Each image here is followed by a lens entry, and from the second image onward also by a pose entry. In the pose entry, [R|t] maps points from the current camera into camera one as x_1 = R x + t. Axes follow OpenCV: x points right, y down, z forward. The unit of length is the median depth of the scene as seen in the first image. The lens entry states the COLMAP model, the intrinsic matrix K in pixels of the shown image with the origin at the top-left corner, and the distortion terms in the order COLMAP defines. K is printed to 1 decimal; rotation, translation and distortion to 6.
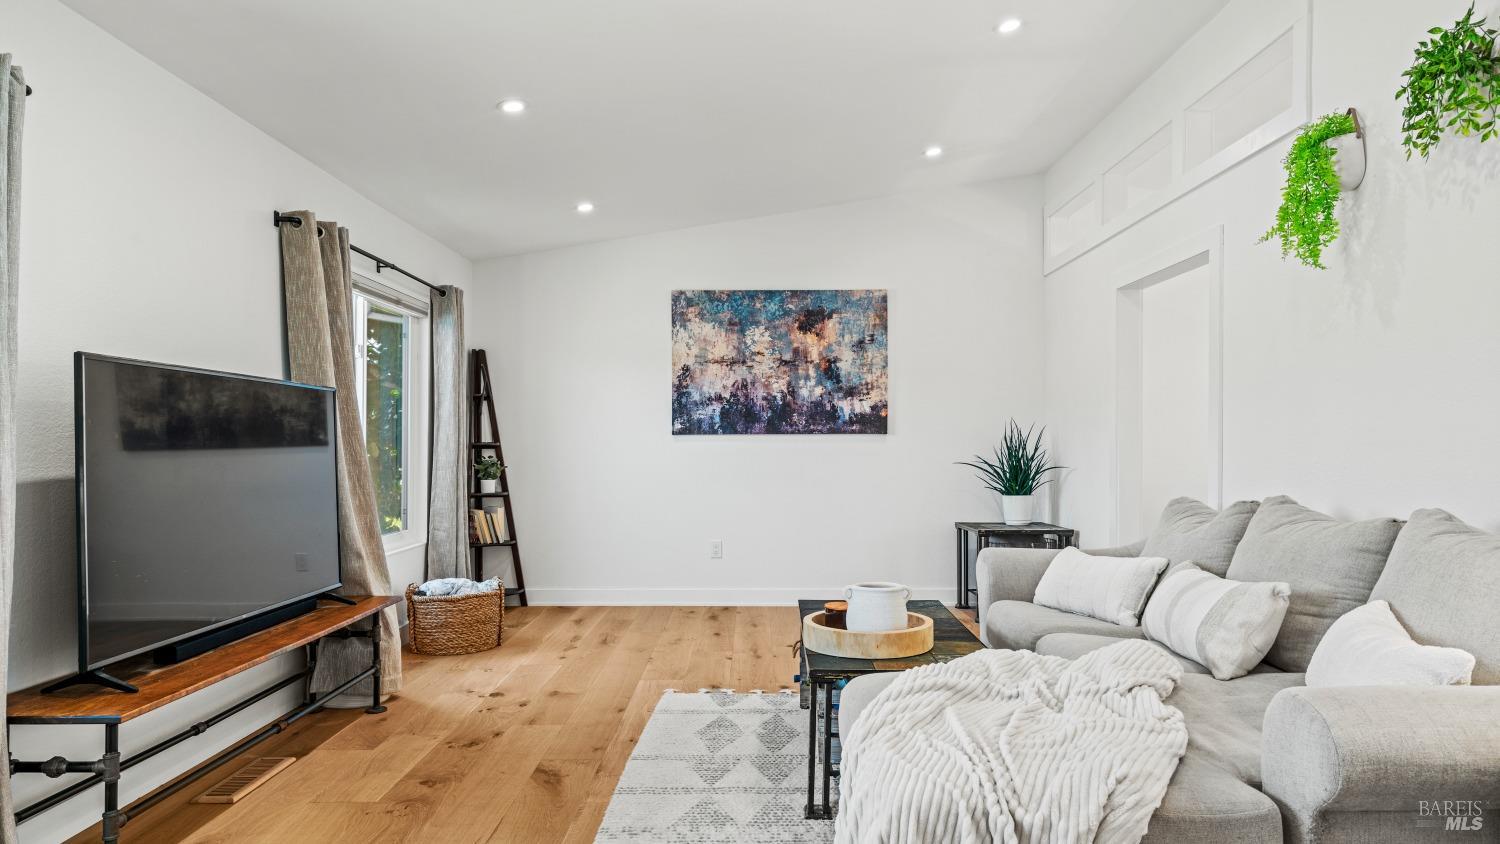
lens RADIAL K [[899.4, 0, 742.0], [0, 899.4, 440.6], [0, 0, 1]] dist [0.003364, 0.003746]
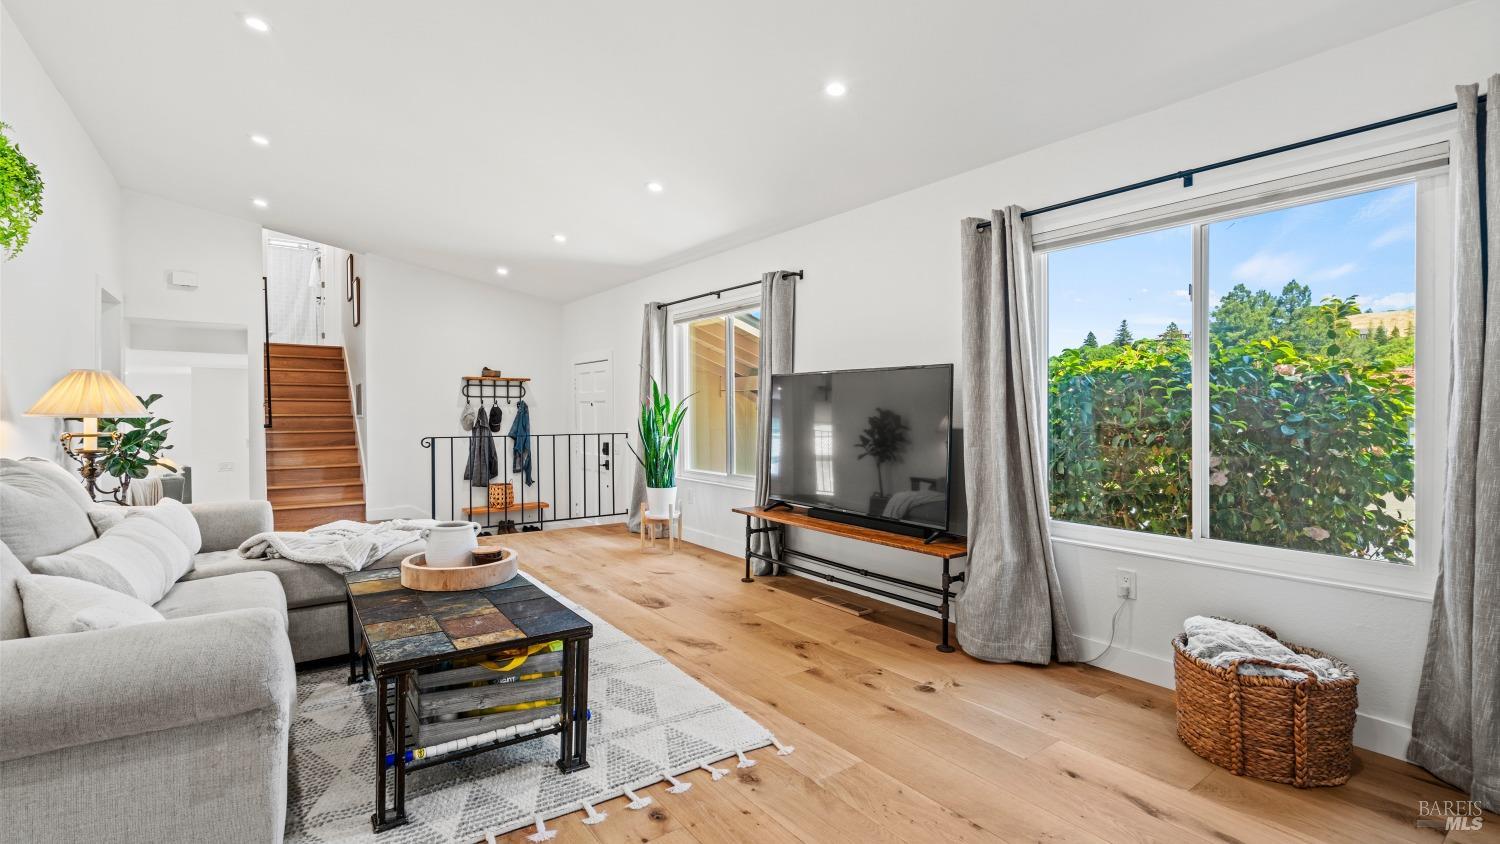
lens RADIAL K [[679.0, 0, 758.1], [0, 679.0, 421.0], [0, 0, 1]] dist [-0.009811, 0.005543]
pose [[-0.796528, -0.010401, -0.604512, 0.230011], [-0.014418, 0.999894, 0.001793, 0.016016], [0.604430, 0.010144, -0.796594, 1.228632]]
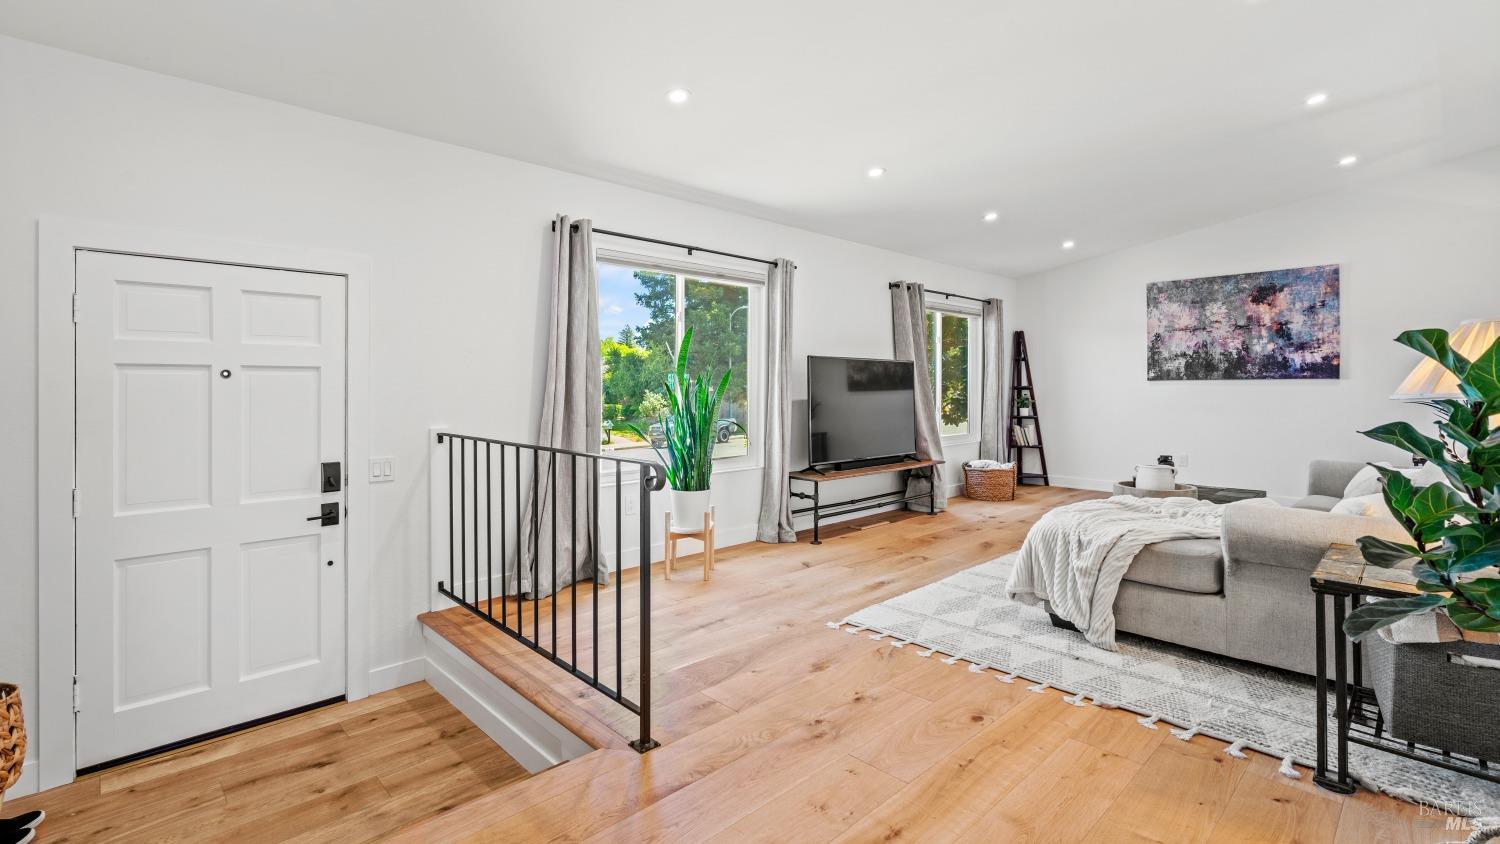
lens RADIAL K [[679.0, 0, 746.0], [0, 679.0, 384.7], [0, 0, 1]] dist [-0.009811, 0.005543]
pose [[0.694135, -0.003105, -0.719838, 0.347079], [0.003727, 0.999993, -0.000719, -0.001875], [0.719835, -0.002183, 0.694142, -0.328798]]
